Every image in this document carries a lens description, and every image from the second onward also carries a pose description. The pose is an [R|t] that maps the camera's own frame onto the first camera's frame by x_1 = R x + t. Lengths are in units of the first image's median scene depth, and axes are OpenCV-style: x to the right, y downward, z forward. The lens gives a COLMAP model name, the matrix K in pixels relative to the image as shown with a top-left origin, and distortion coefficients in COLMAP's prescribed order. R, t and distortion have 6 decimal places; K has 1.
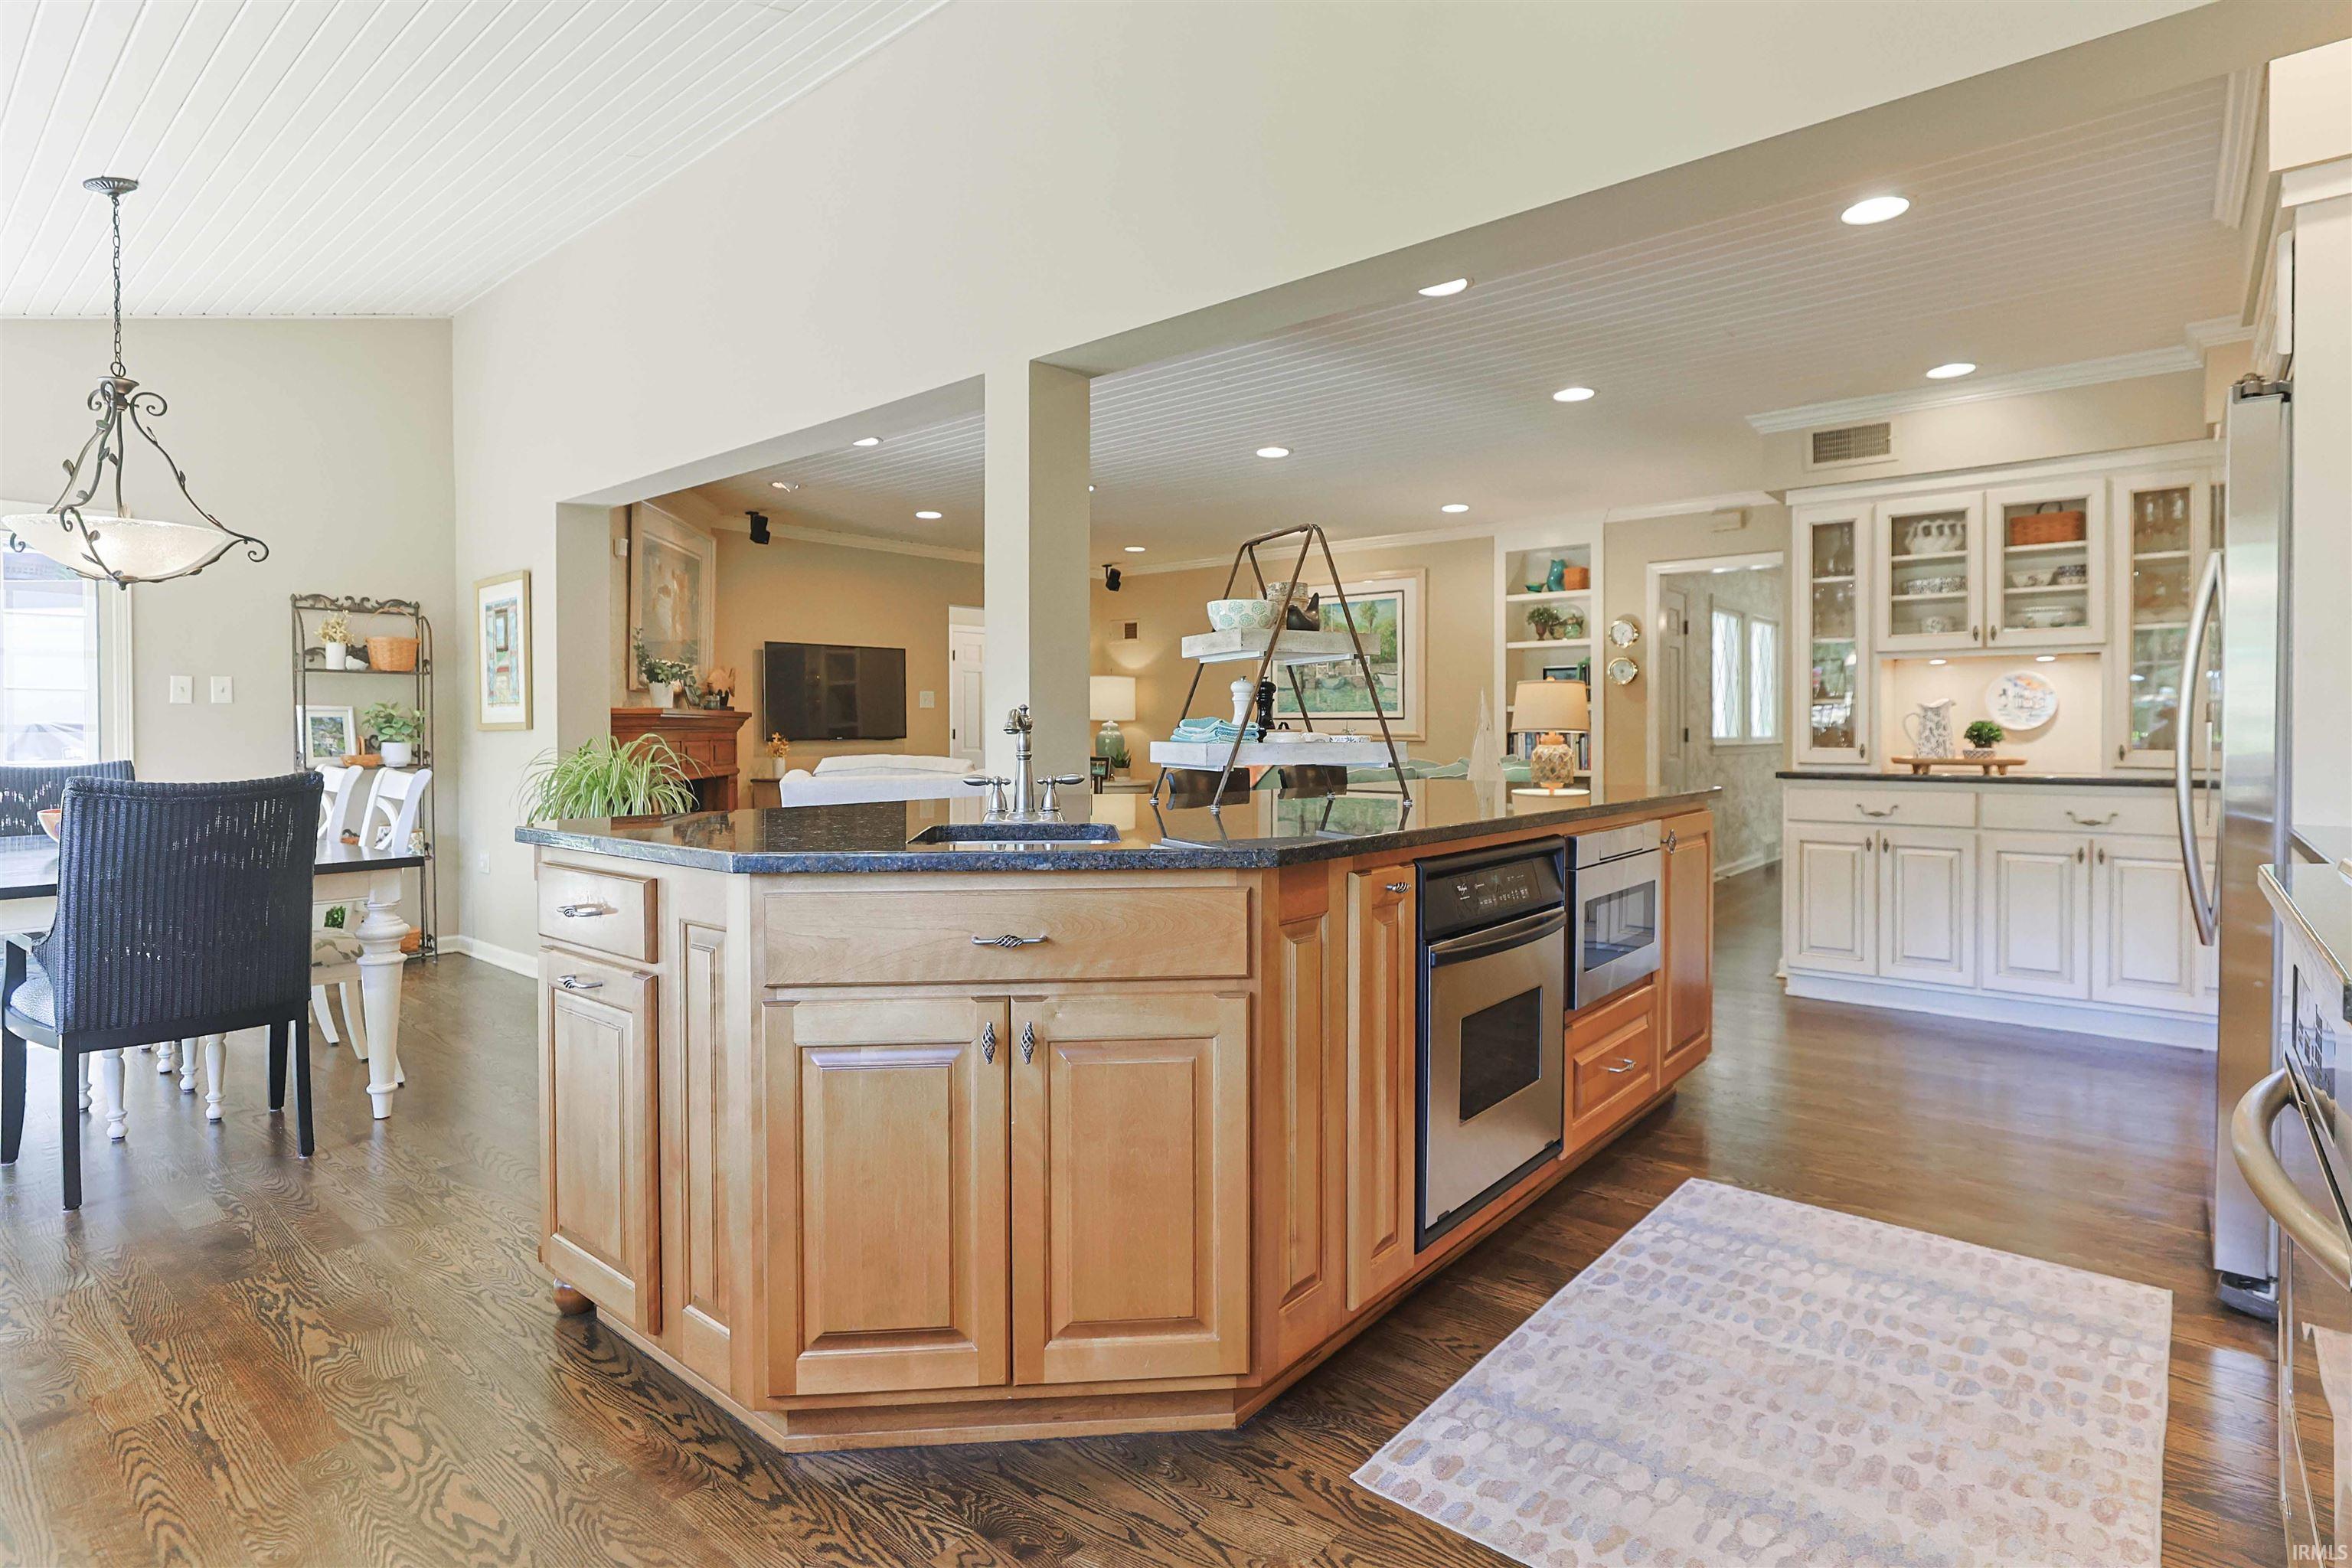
lens RADIAL K [[1126.7, 0, 1225.9], [0, 1126.7, 733.2], [0, 0, 1]] dist [-0.016452, 0.001579]
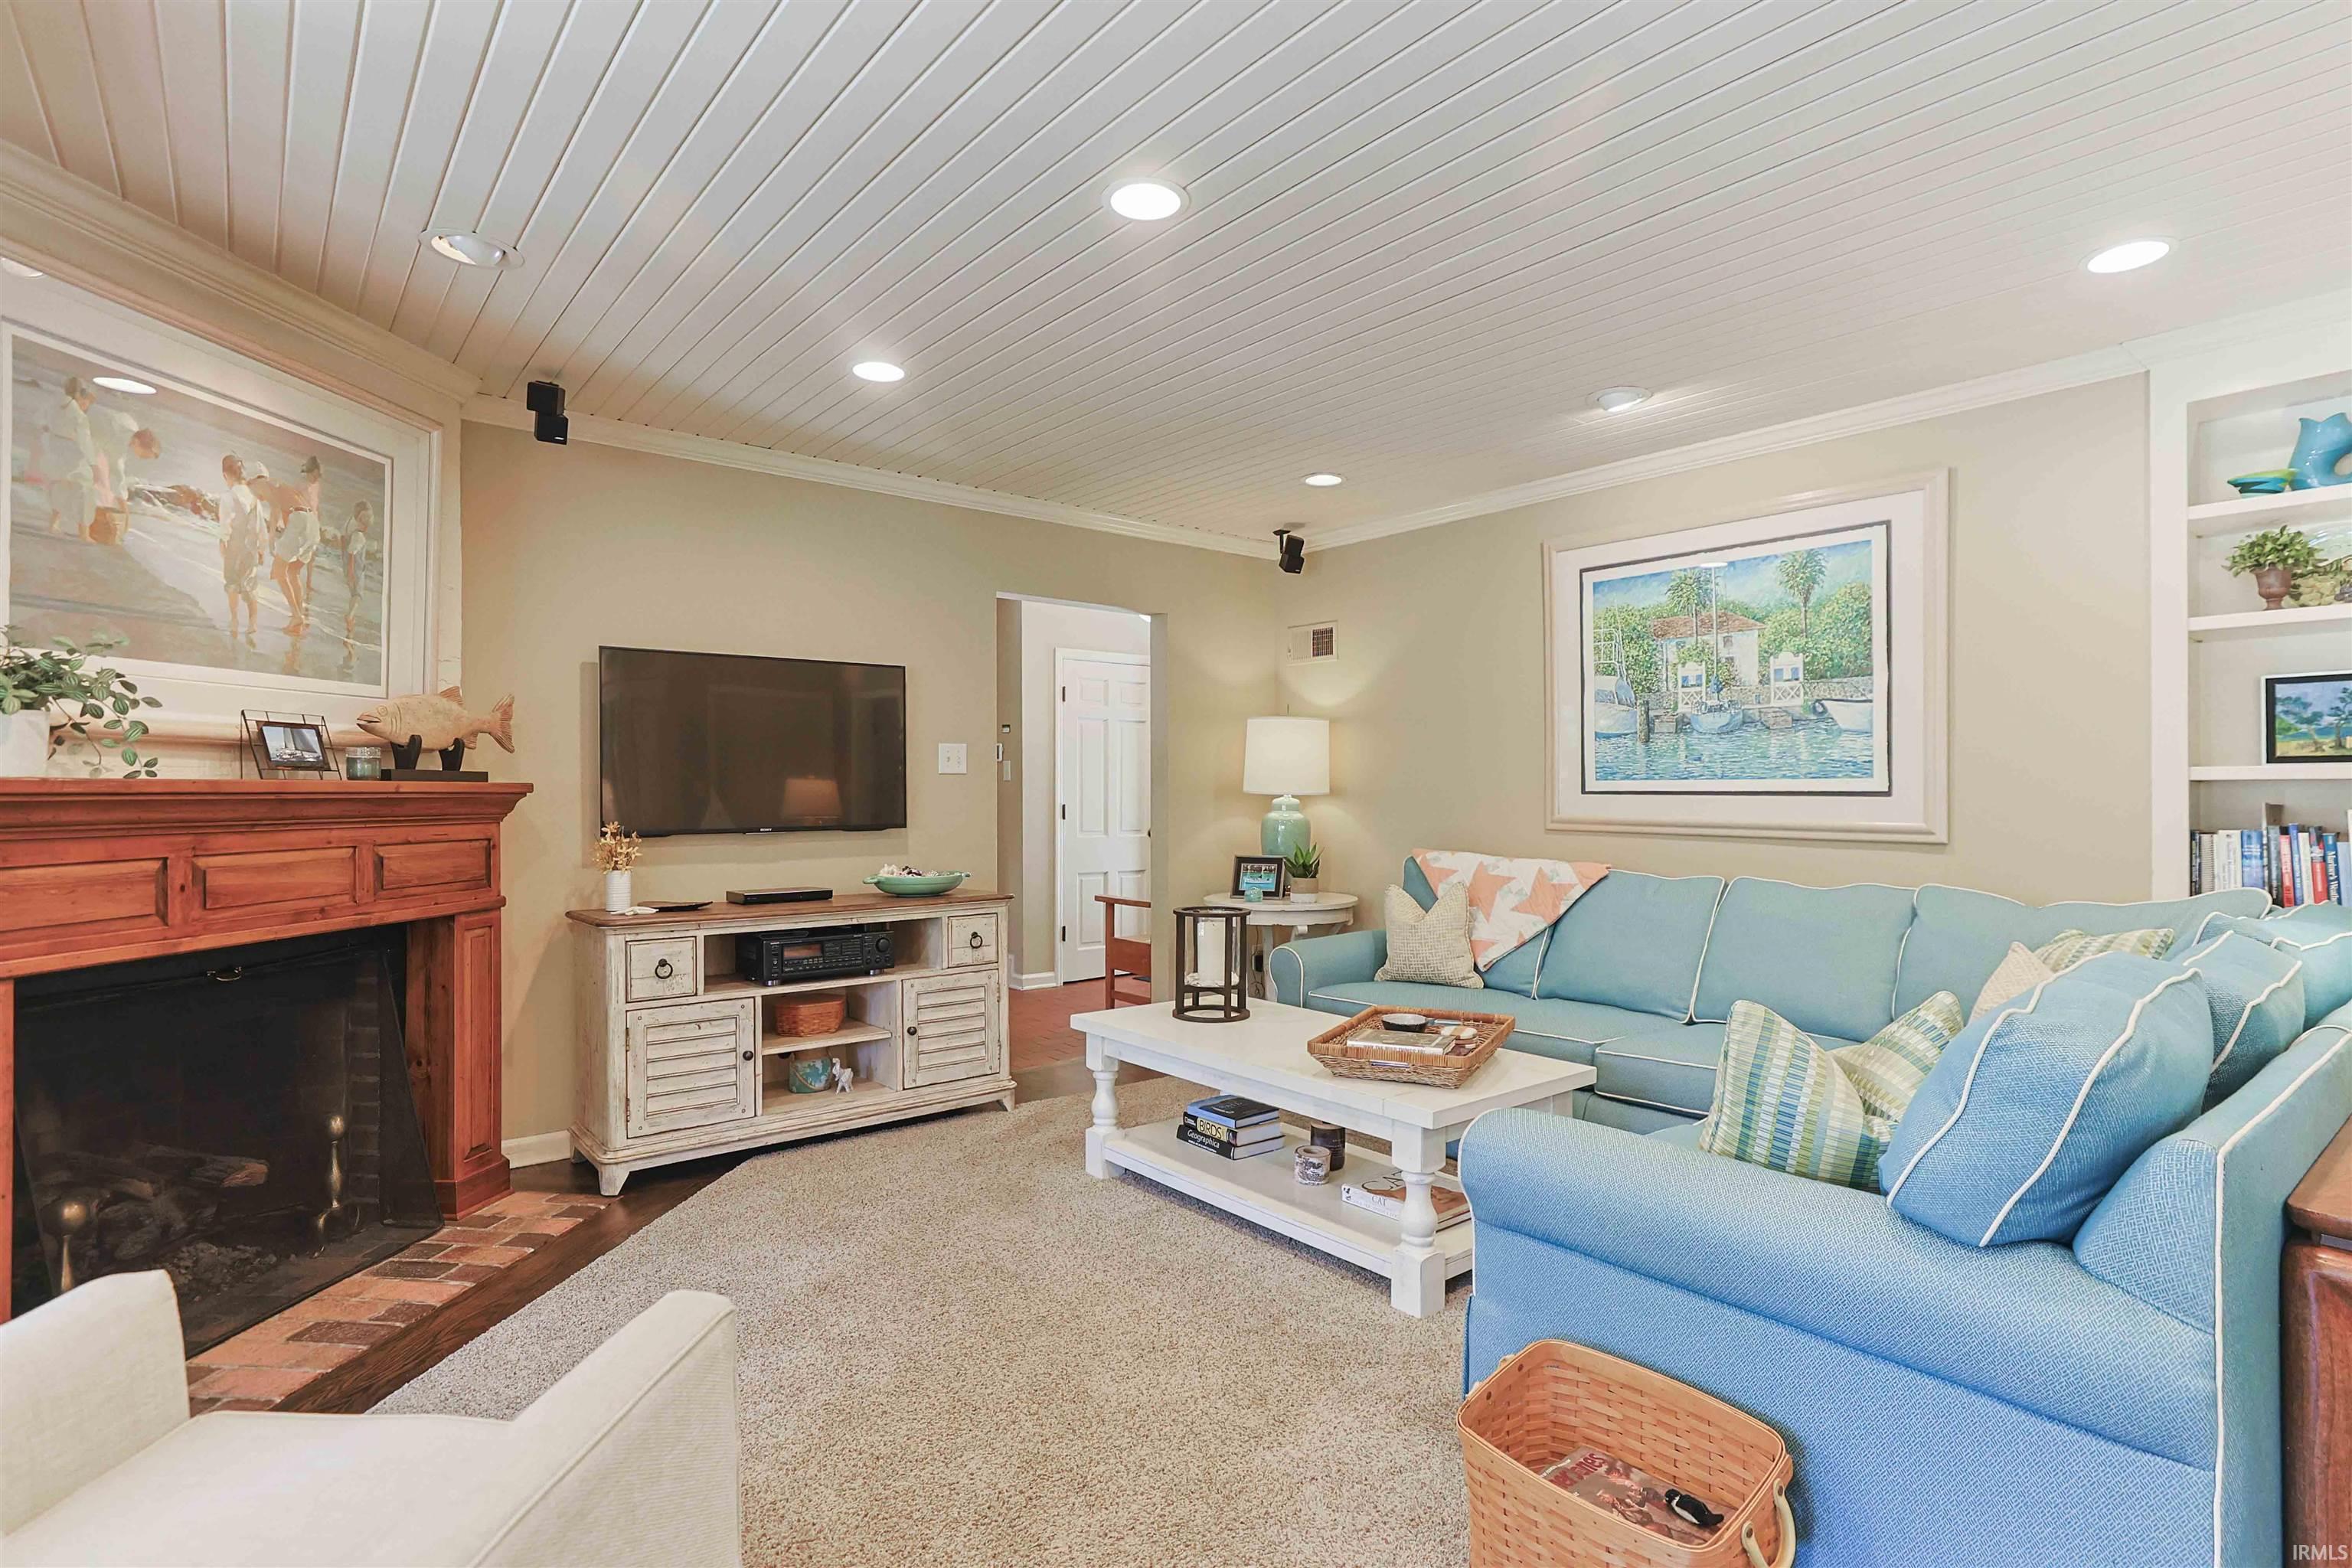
lens RADIAL K [[1126.7, 0, 1183.7], [0, 1126.7, 783.9], [0, 0, 1]] dist [-0.016452, 0.001579]
pose [[0.974150, -0.001379, -0.225896, -0.025235], [-0.001610, 0.999914, -0.013046, -0.009767], [0.225895, 0.013073, 0.974064, 0.472388]]
